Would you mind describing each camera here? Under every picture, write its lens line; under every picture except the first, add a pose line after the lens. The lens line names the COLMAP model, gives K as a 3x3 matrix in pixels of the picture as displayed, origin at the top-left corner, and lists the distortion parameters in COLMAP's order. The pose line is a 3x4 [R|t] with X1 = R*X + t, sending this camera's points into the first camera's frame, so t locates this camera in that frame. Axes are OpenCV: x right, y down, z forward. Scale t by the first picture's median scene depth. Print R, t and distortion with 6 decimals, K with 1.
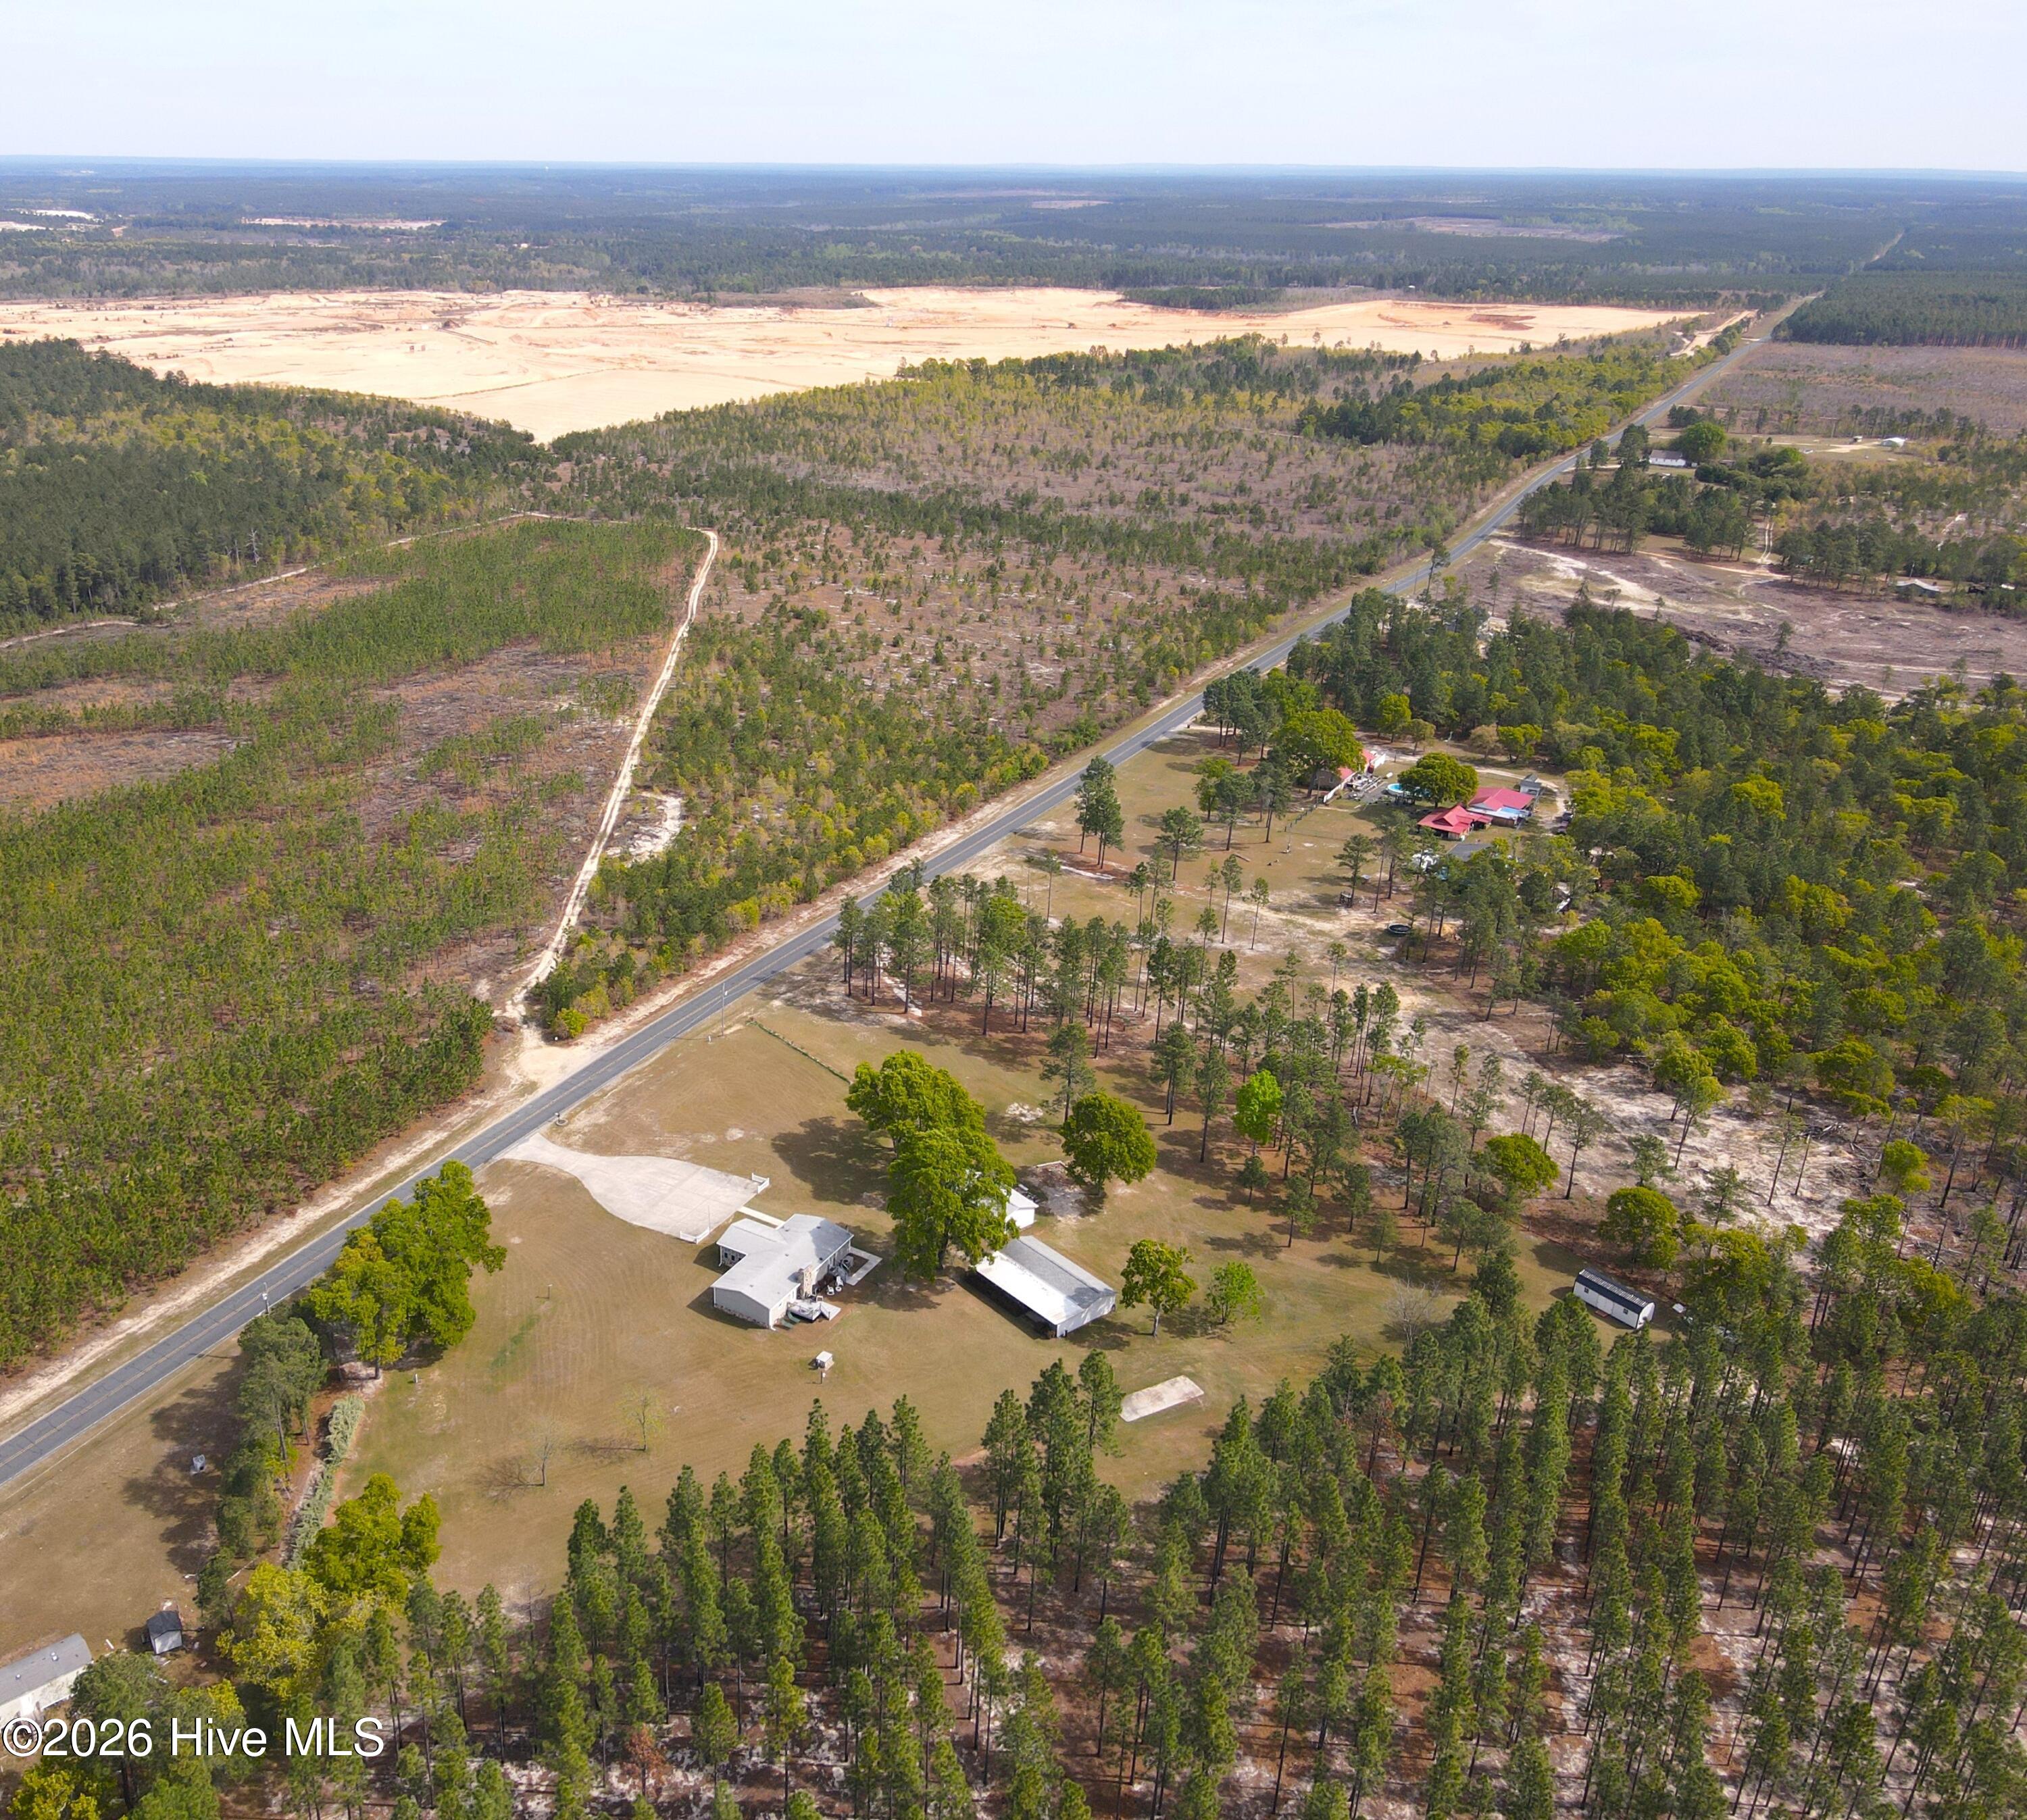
lens RADIAL K [[1798.3, 0, 777.3], [0, 1798.3, 909.8], [0, 0, 1]] dist [0.009379, 0.013920]
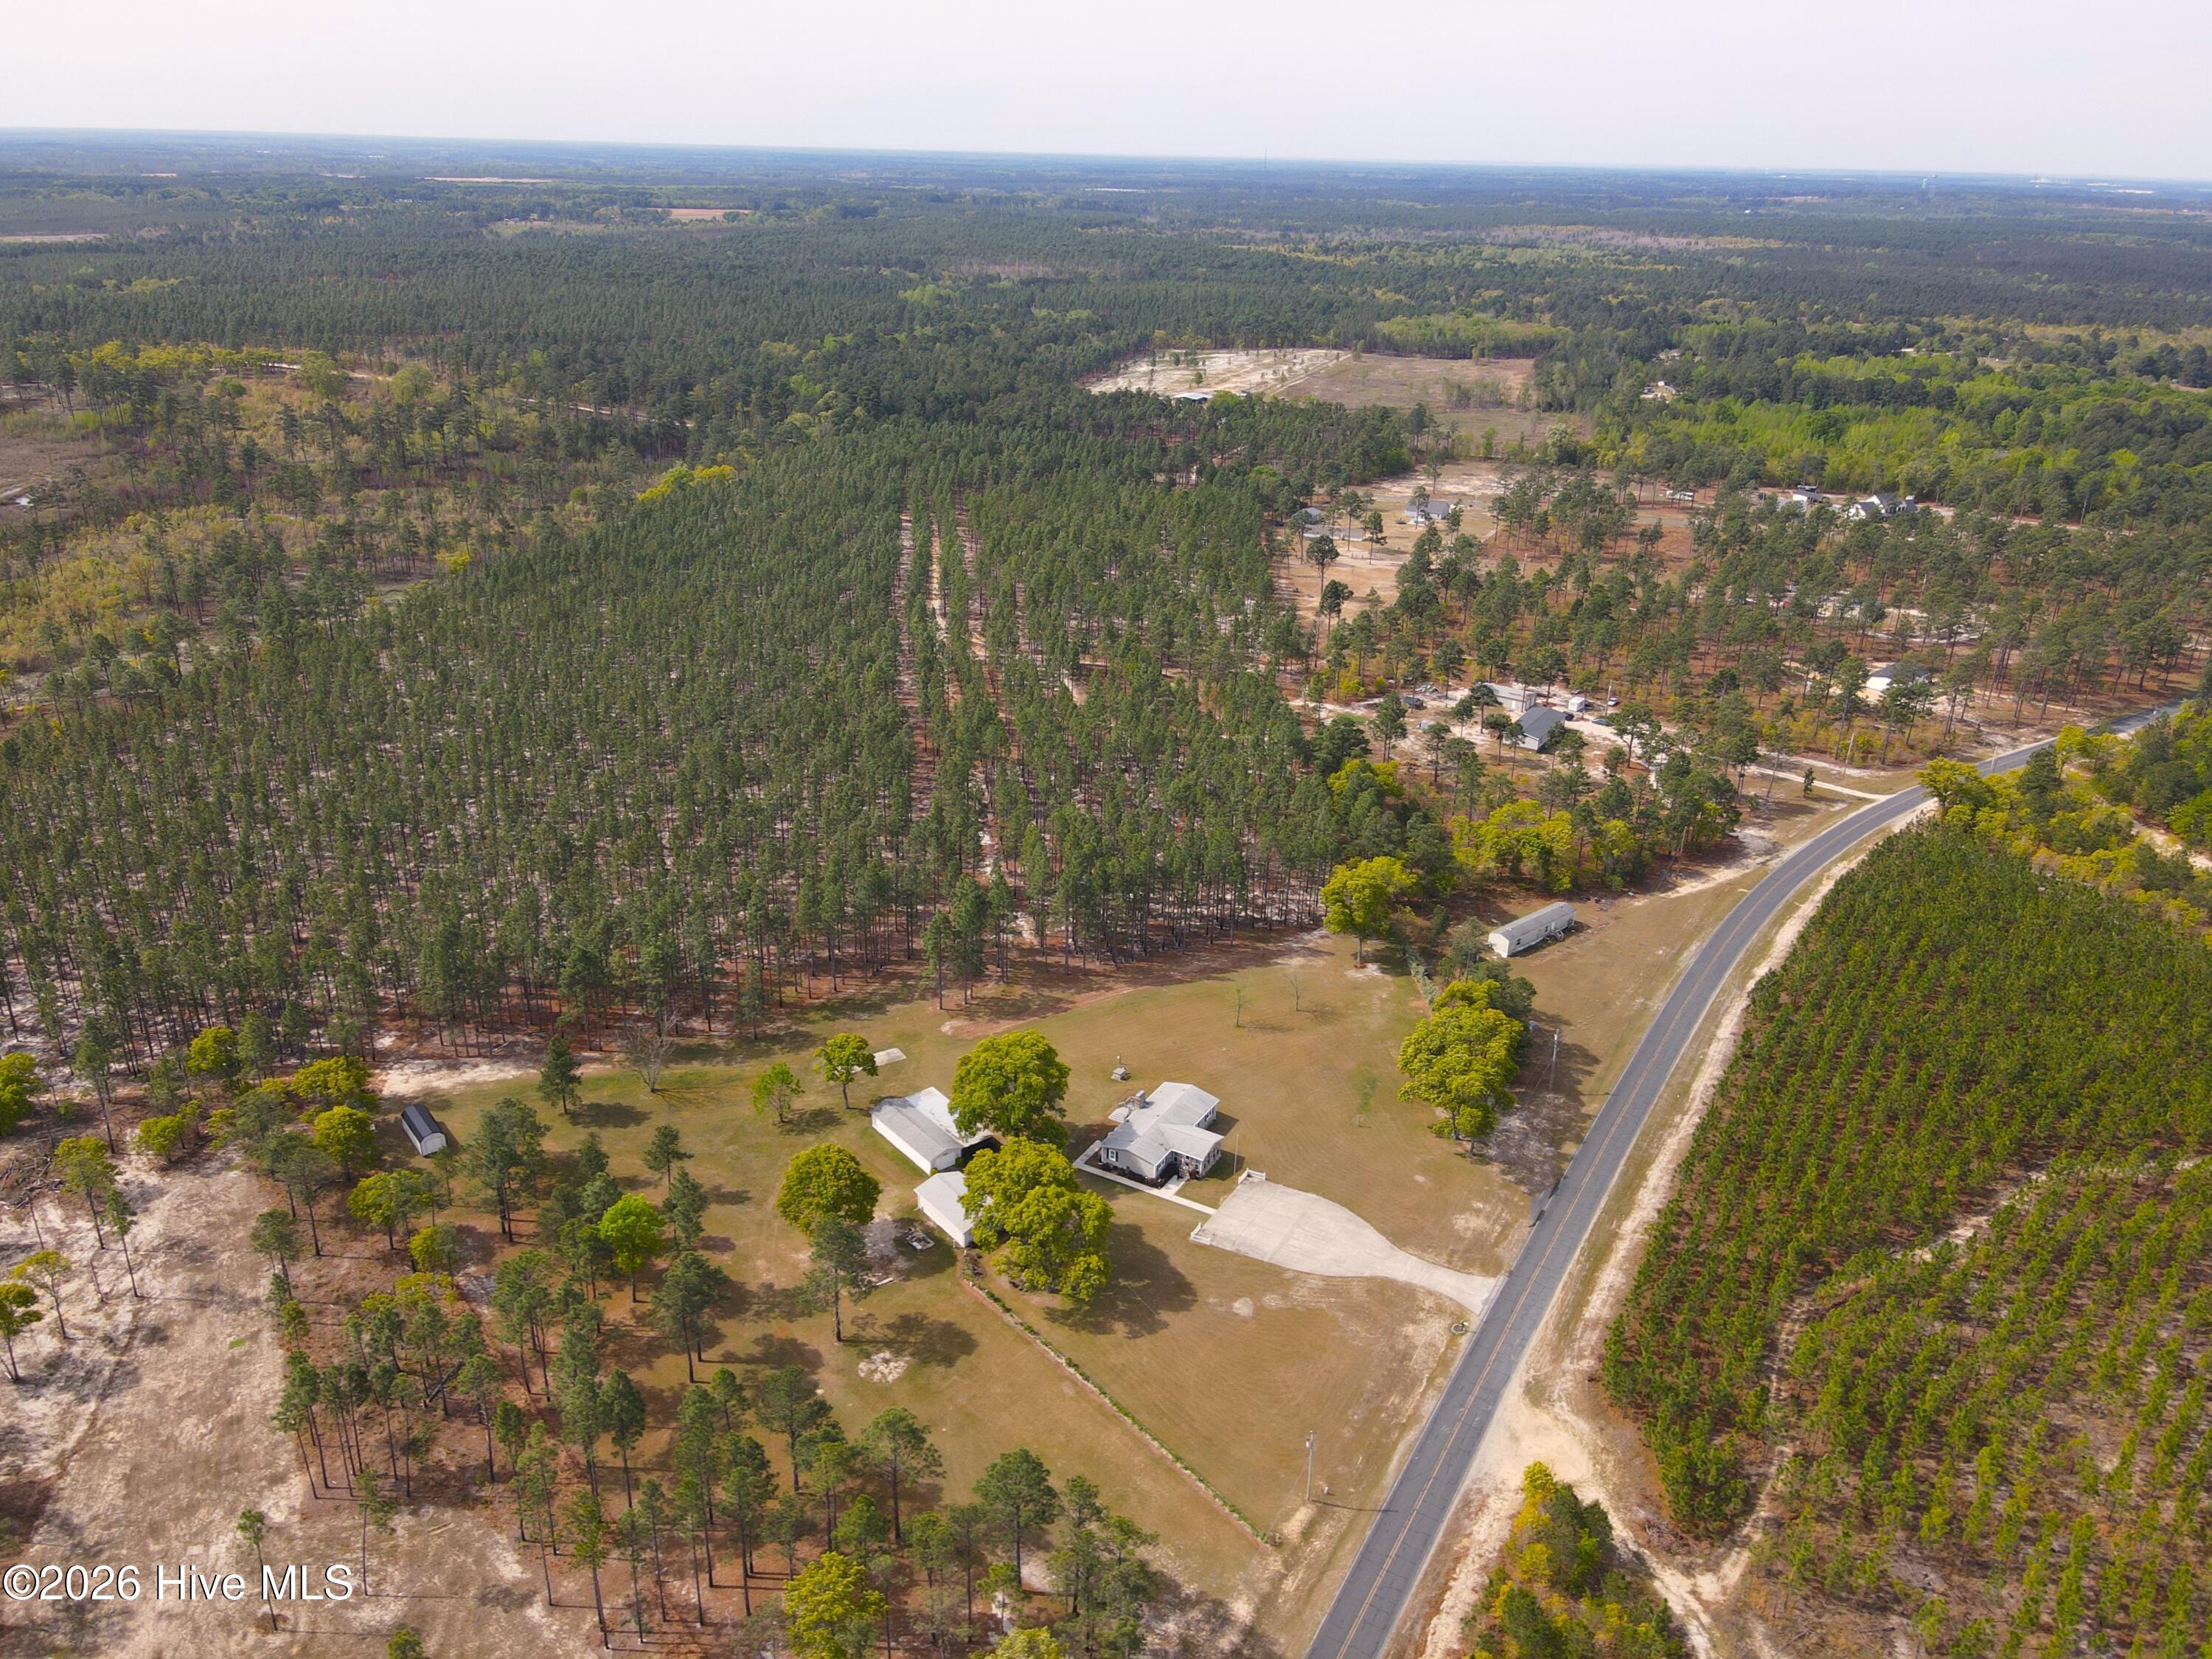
lens RADIAL K [[1626.3, 0, 1100.9], [0, 1626.3, 824.1], [0, 0, 1]] dist [0.003640, 0.036867]
pose [[-0.998186, -0.007123, -0.059780, 0.067724], [-0.047651, 0.700342, 0.712215, -0.430838], [0.036793, 0.713771, -0.699412, 1.033786]]
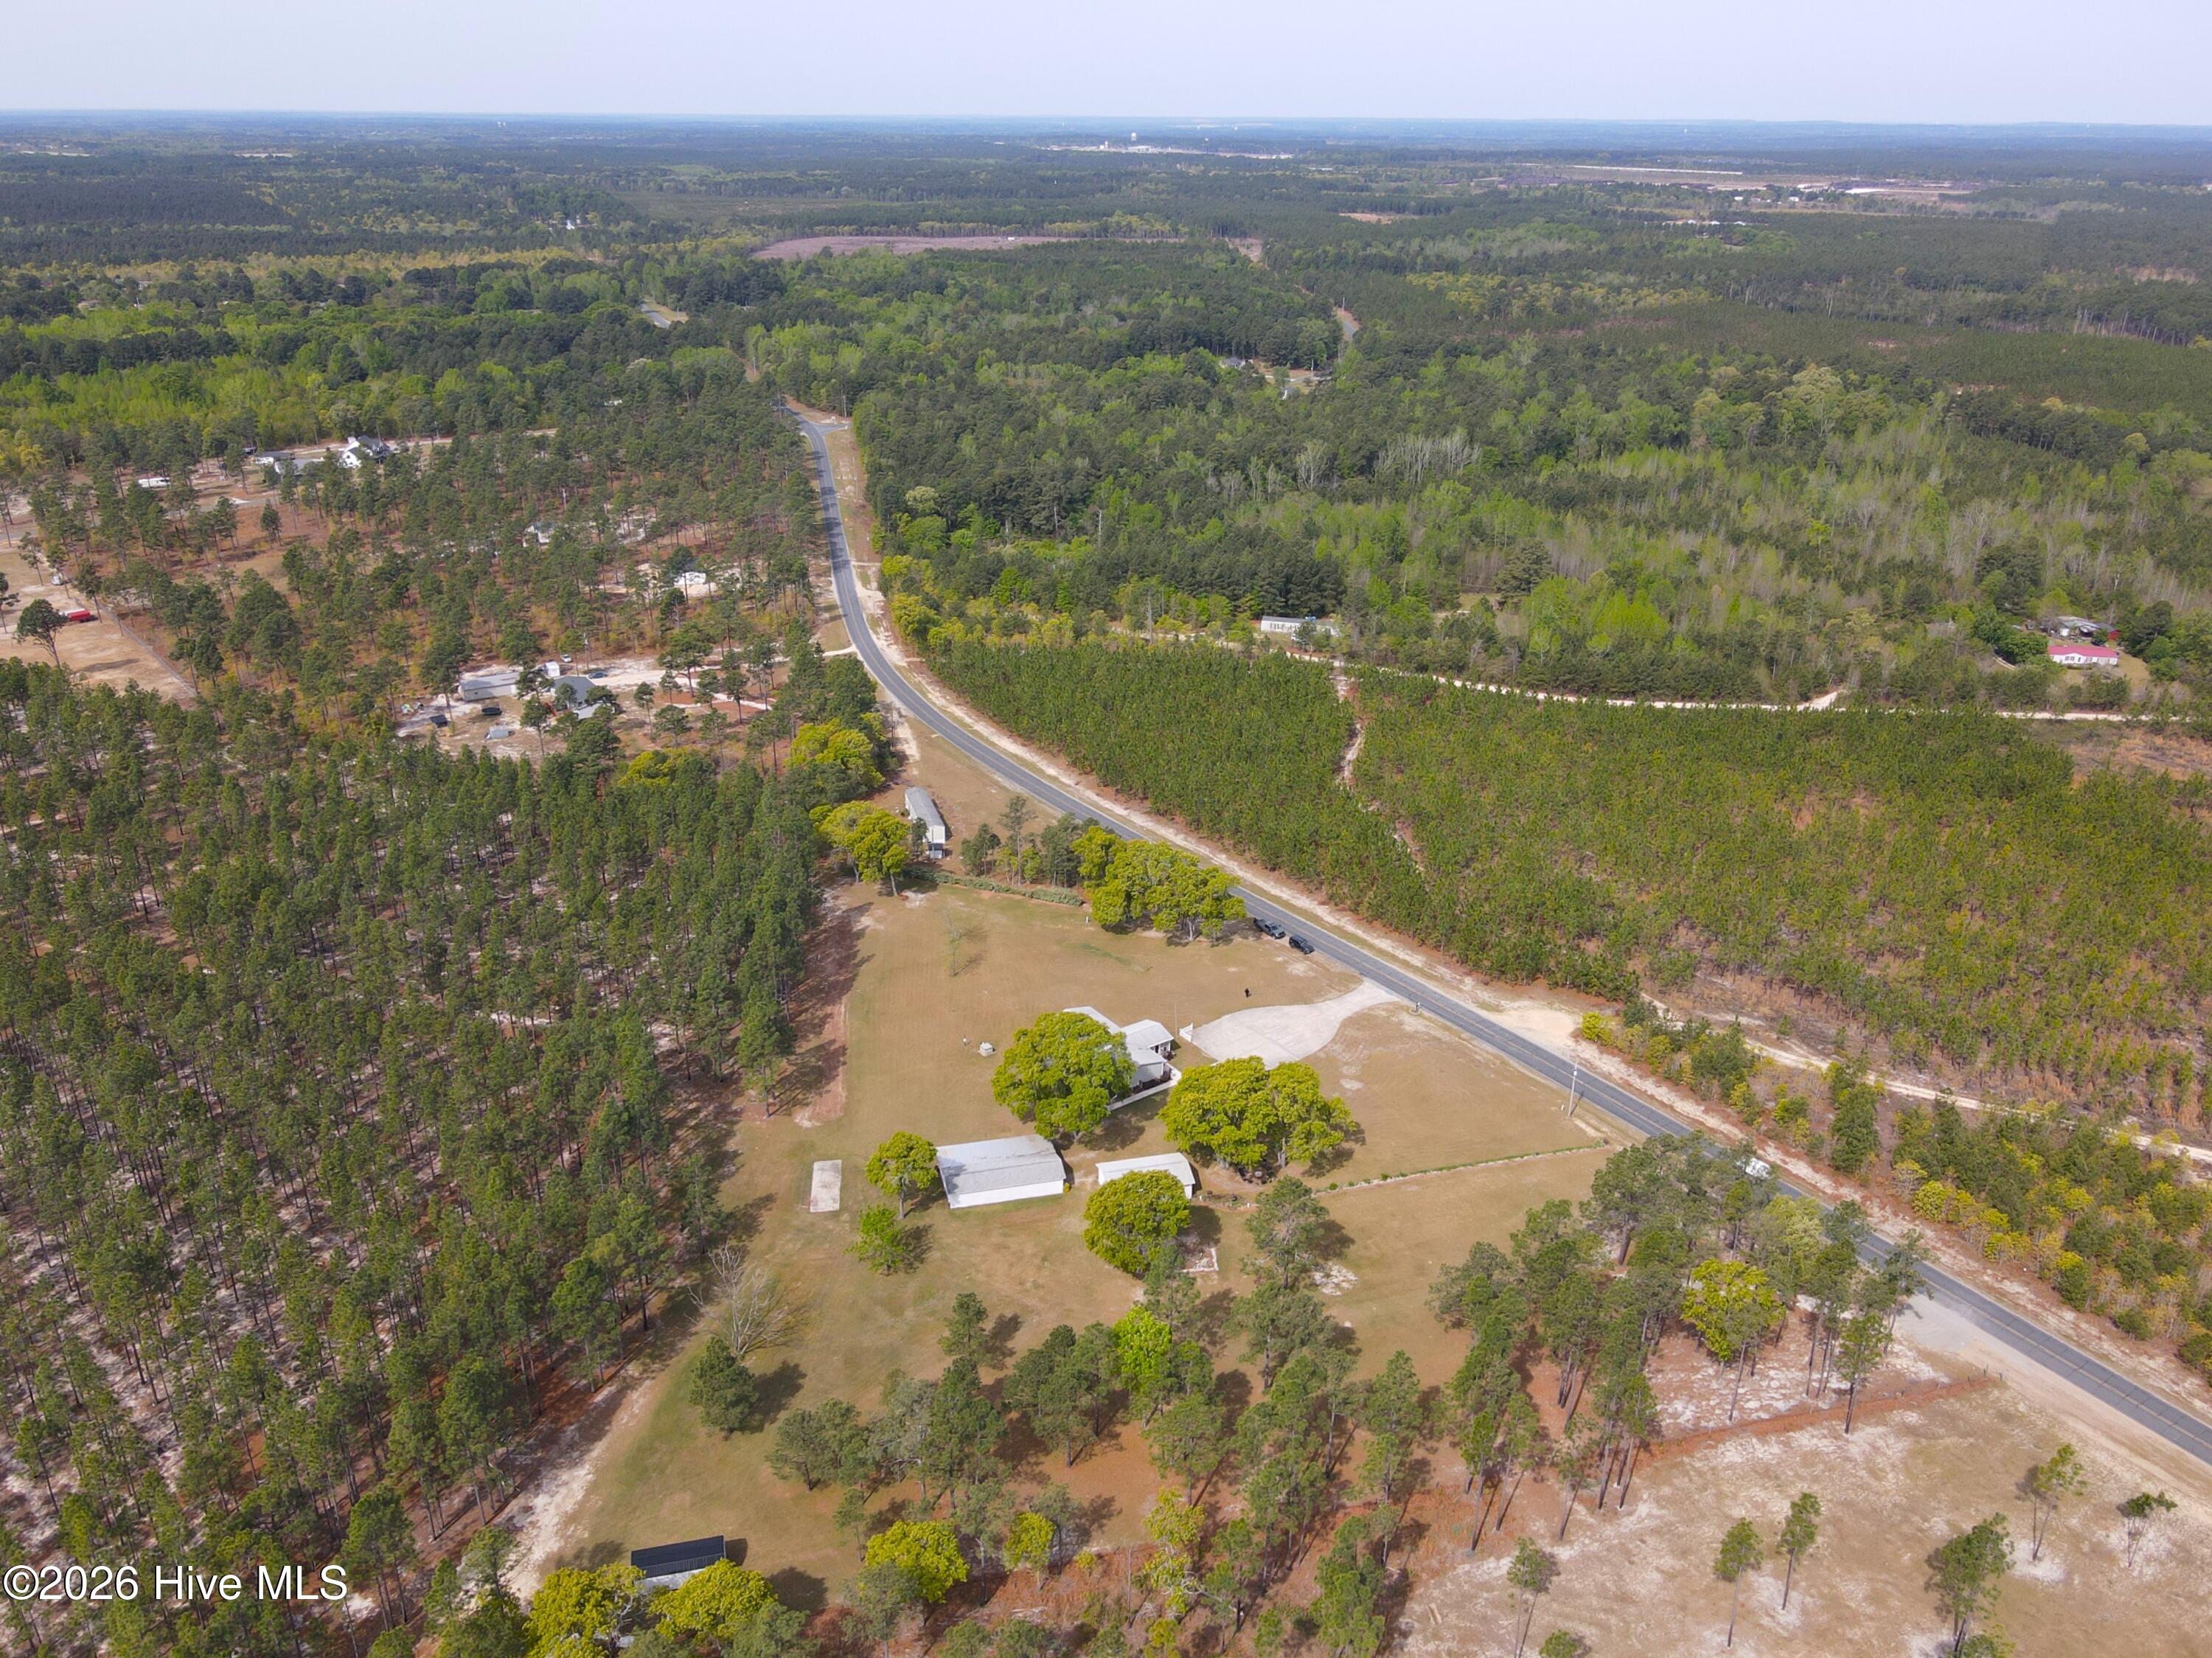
lens RADIAL K [[1665.0, 0, 1106.0], [0, 1665.0, 829.0], [0, 0, 1]] dist [-0.034764, 0.155047]
pose [[-0.368415, 0.364141, -0.855378, 0.581698], [-0.366797, 0.788518, 0.493659, -0.299736], [0.854242, 0.495622, -0.156936, 0.724475]]
